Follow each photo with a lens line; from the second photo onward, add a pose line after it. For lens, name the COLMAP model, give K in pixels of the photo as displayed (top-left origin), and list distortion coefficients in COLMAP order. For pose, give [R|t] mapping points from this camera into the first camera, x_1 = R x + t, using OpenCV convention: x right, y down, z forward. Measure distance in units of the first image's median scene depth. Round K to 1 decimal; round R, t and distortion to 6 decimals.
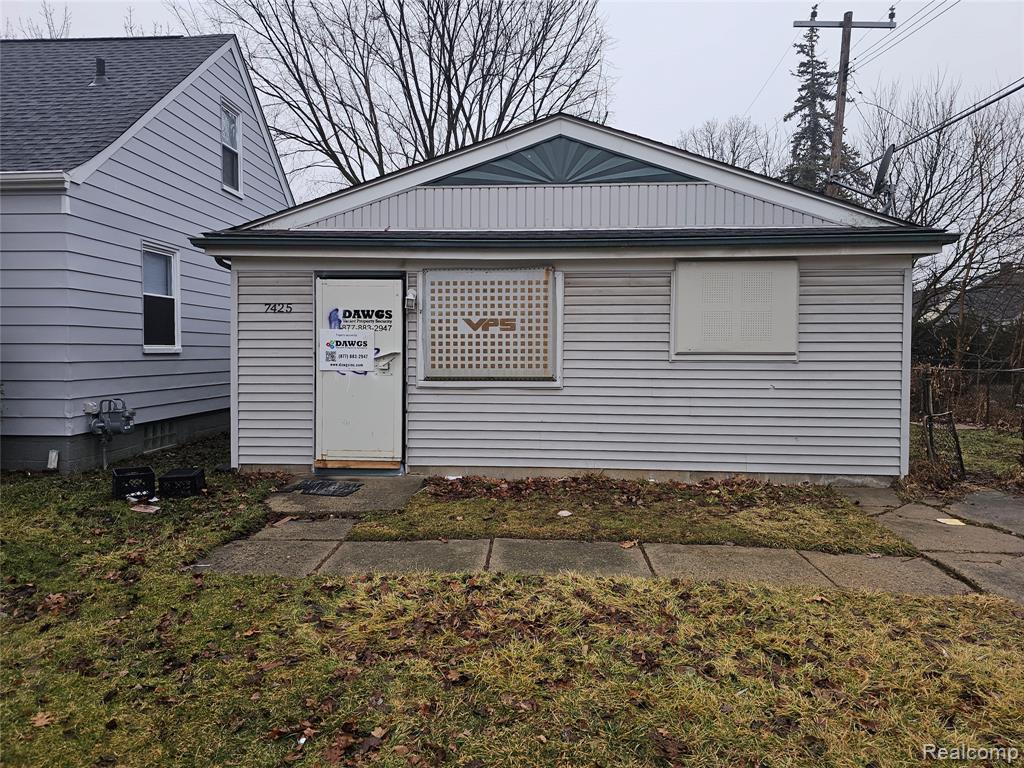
lens RADIAL K [[684.8, 0, 511.6], [0, 684.8, 366.5], [0, 0, 1]] dist [0.063389, -0.056007]
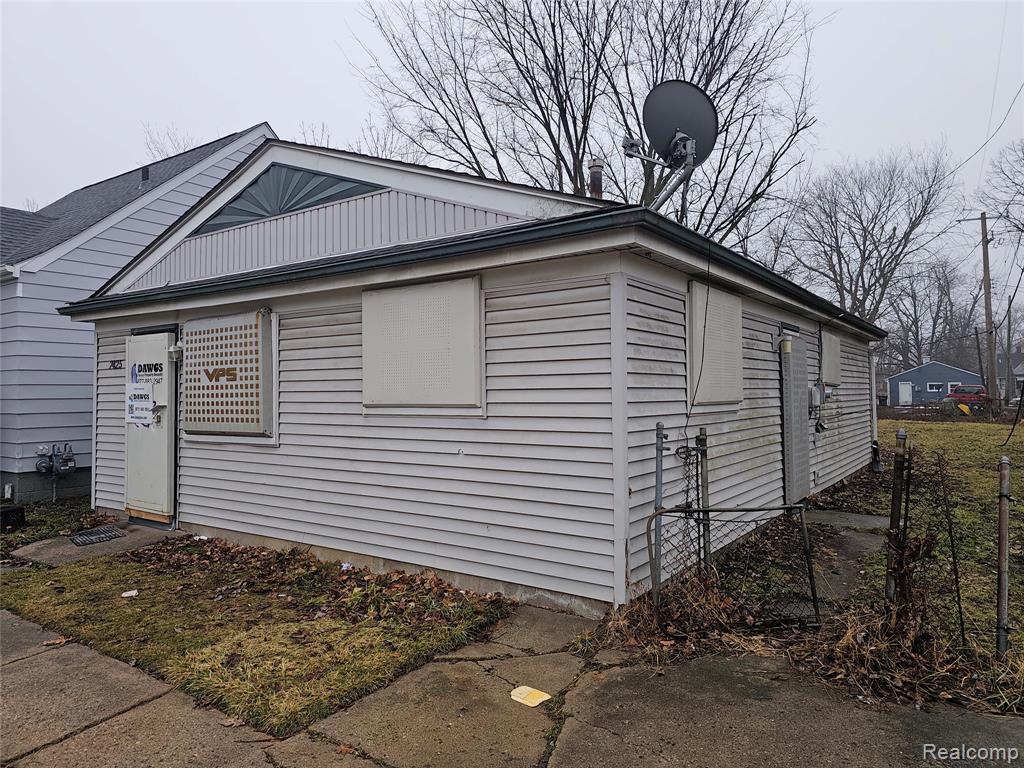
lens RADIAL K [[684.8, 0, 508.6], [0, 684.8, 364.1], [0, 0, 1]] dist [0.063389, -0.056007]
pose [[0.850283, -0.033183, -0.525279, 0.793833], [0.001205, 0.998131, -0.061104, -0.018057], [0.526325, 0.051323, 0.848733, 0.407719]]
